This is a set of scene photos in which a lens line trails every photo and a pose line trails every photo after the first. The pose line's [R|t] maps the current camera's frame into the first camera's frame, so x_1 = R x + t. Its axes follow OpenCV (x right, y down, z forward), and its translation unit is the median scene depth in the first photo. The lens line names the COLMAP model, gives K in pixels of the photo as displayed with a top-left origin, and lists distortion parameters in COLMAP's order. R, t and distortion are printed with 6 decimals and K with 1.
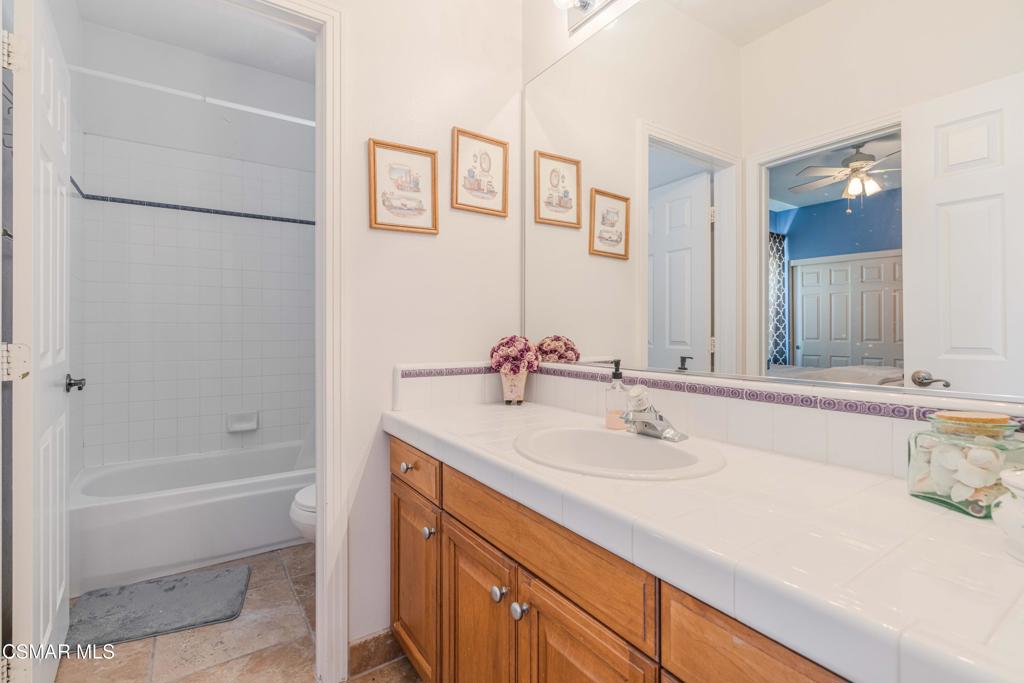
lens RADIAL K [[468.8, 0, 512.7], [0, 468.8, 335.8], [0, 0, 1]] dist [0.002917, 0.000107]
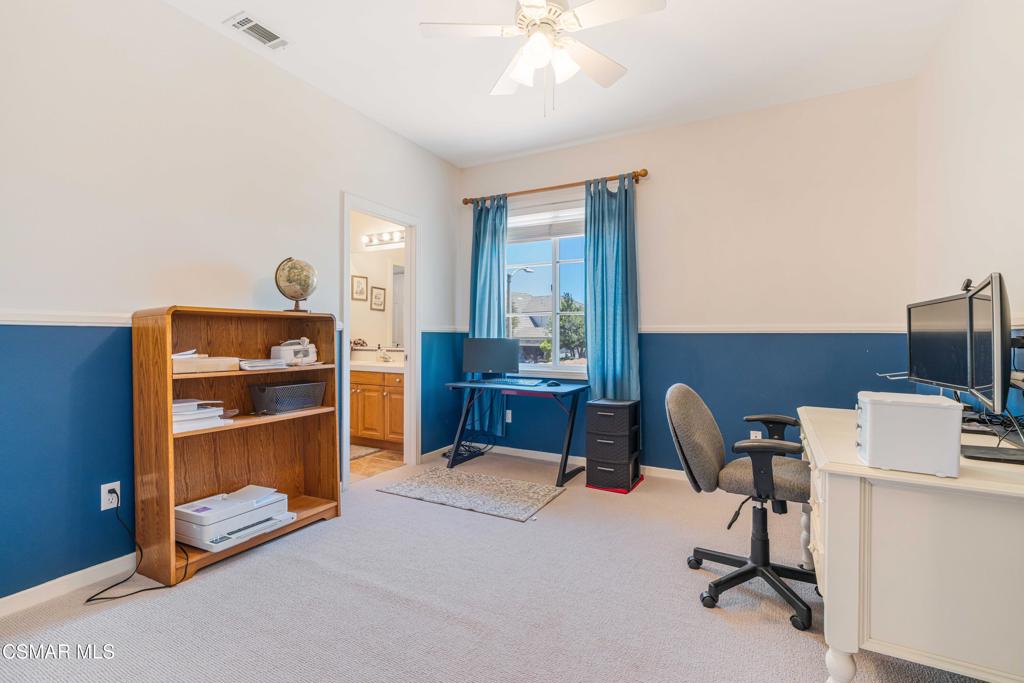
lens RADIAL K [[468.8, 0, 515.4], [0, 468.8, 340.2], [0, 0, 1]] dist [0.002917, 0.000107]
pose [[0.883903, 0.006738, 0.467621, -0.385600], [-0.007744, 0.999970, 0.000229, 0.001734], [-0.467606, -0.003824, 0.883929, -1.909257]]
